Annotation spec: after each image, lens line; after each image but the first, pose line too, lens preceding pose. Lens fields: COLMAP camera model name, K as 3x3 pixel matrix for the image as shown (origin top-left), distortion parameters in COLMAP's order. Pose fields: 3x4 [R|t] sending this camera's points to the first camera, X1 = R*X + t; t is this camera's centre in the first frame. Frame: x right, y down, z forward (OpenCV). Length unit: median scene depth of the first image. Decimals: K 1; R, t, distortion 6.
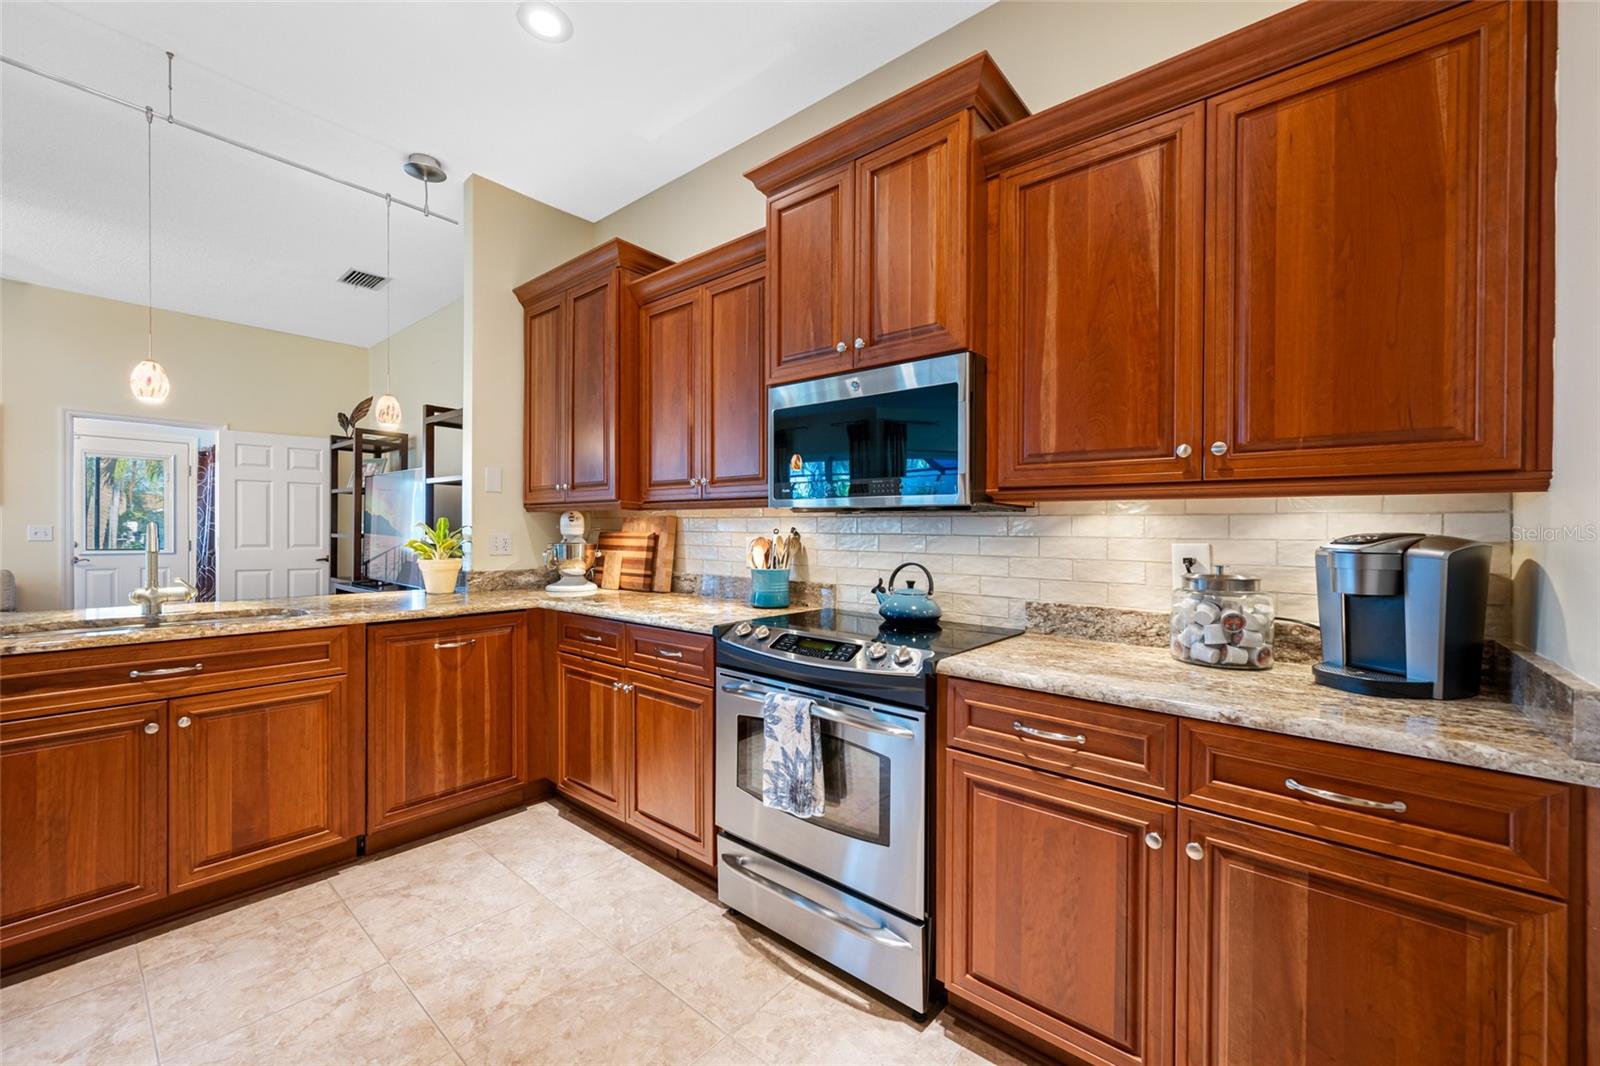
lens RADIAL K [[638.8, 0, 809.1], [0, 638.8, 534.9], [0, 0, 1]] dist [-0.003527, -0.001329]
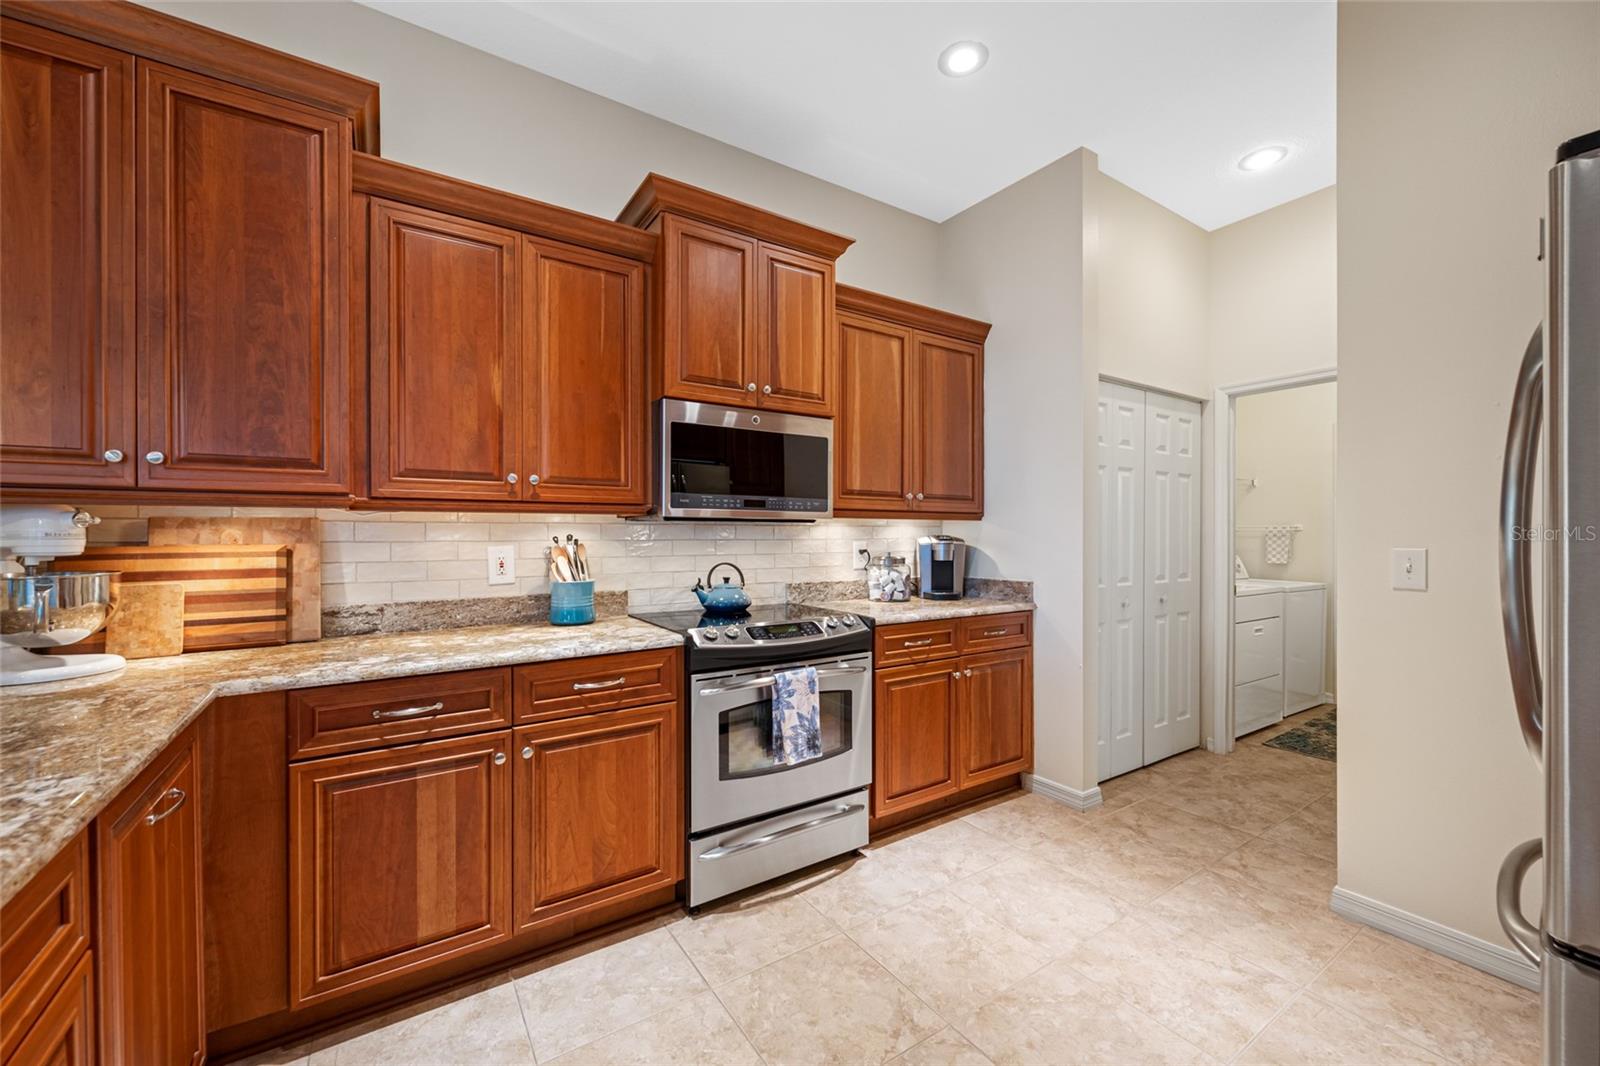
lens RADIAL K [[638.8, 0, 814.3], [0, 638.8, 533.0], [0, 0, 1]] dist [-0.003527, -0.001329]
pose [[0.262703, -0.008283, 0.964841, -1.073132], [0.010037, 0.999933, 0.005852, -0.021024], [-0.964825, 0.008147, 0.262768, 0.554900]]
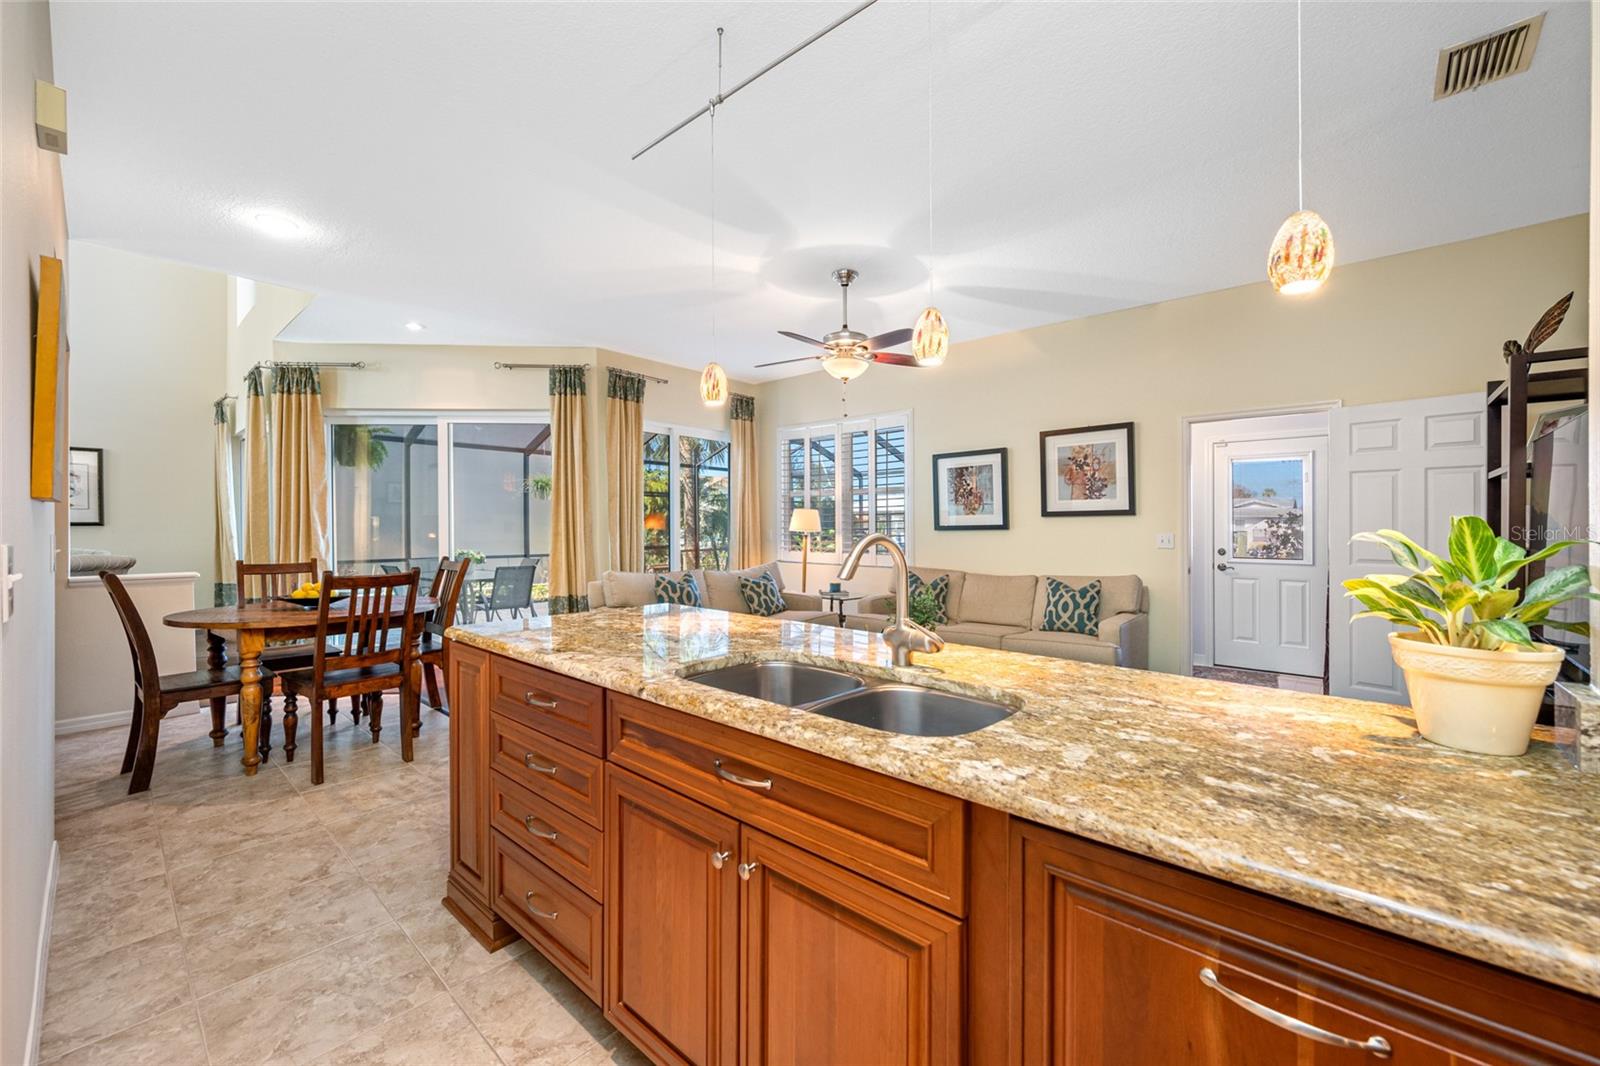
lens RADIAL K [[638.8, 0, 799.8], [0, 638.8, 533.5], [0, 0, 1]] dist [-0.003527, -0.001329]
pose [[-0.022804, -0.001441, -0.999739, -0.372706], [-0.009011, 0.999959, -0.001236, -0.018490], [0.999699, 0.008980, -0.022816, 1.011877]]
